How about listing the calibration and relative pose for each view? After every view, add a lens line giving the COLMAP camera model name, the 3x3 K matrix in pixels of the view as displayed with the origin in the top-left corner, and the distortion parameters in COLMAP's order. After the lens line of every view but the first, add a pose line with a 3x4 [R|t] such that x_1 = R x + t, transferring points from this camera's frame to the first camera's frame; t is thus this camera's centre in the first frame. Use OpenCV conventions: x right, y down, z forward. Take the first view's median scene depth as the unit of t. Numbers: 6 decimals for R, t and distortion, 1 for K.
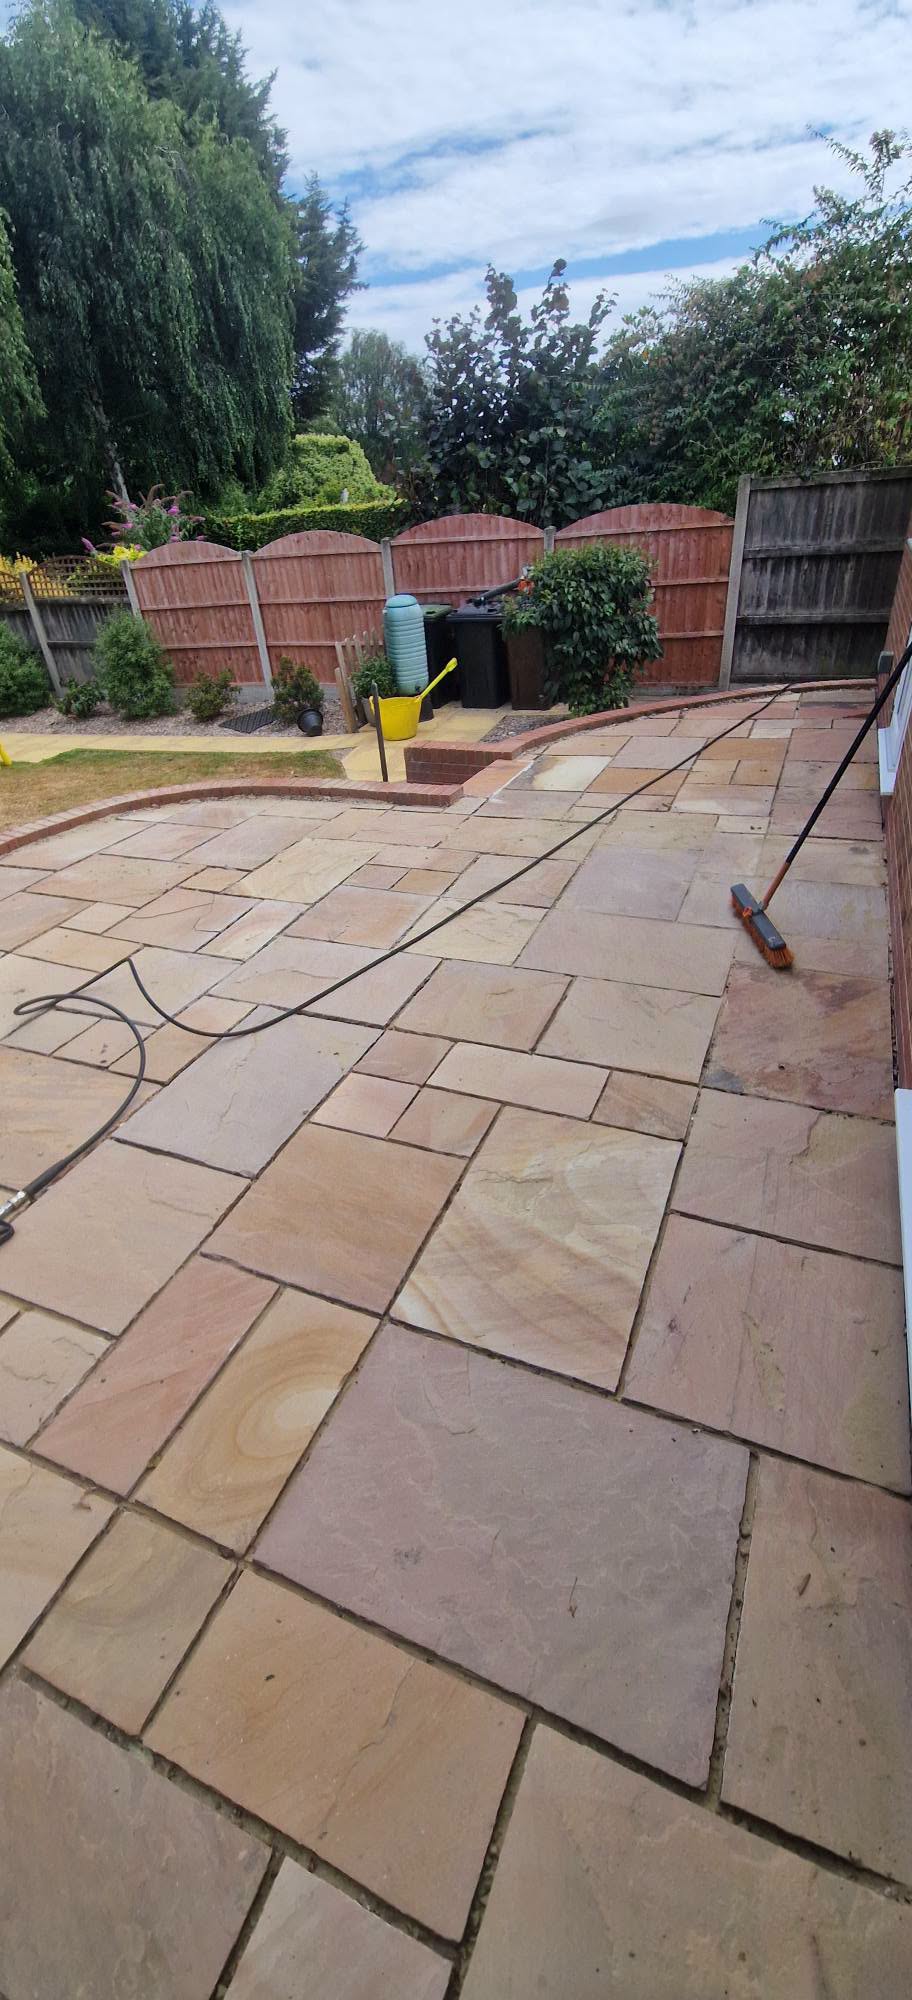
lens RADIAL K [[808.8, 0, 447.2], [0, 808.8, 1002.1], [0, 0, 1]] dist [0.000749, -0.000184]
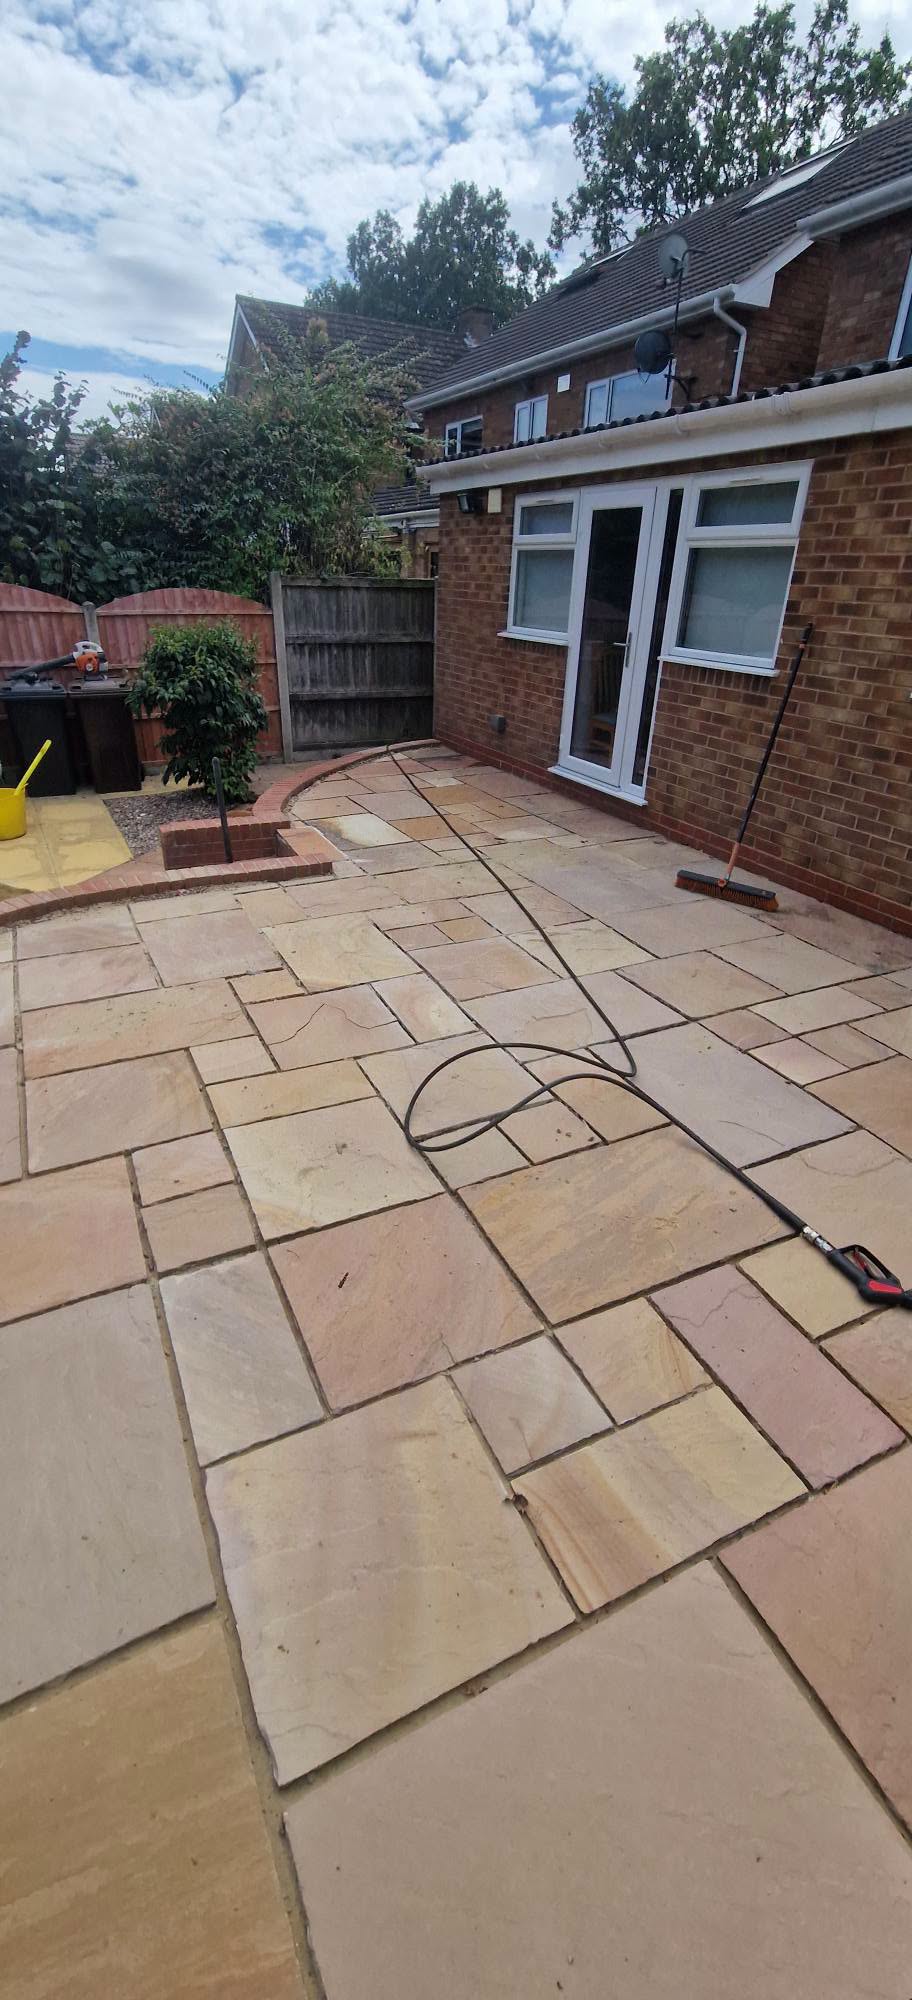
lens RADIAL K [[808.8, 0, 441.6], [0, 808.8, 1004.8], [0, 0, 1]] dist [0.000749, -0.000184]
pose [[0.650603, -0.274609, 0.708029, -0.583963], [0.337251, 0.939829, 0.054615, -0.090321], [-0.680424, 0.203251, 0.704068, 0.226719]]
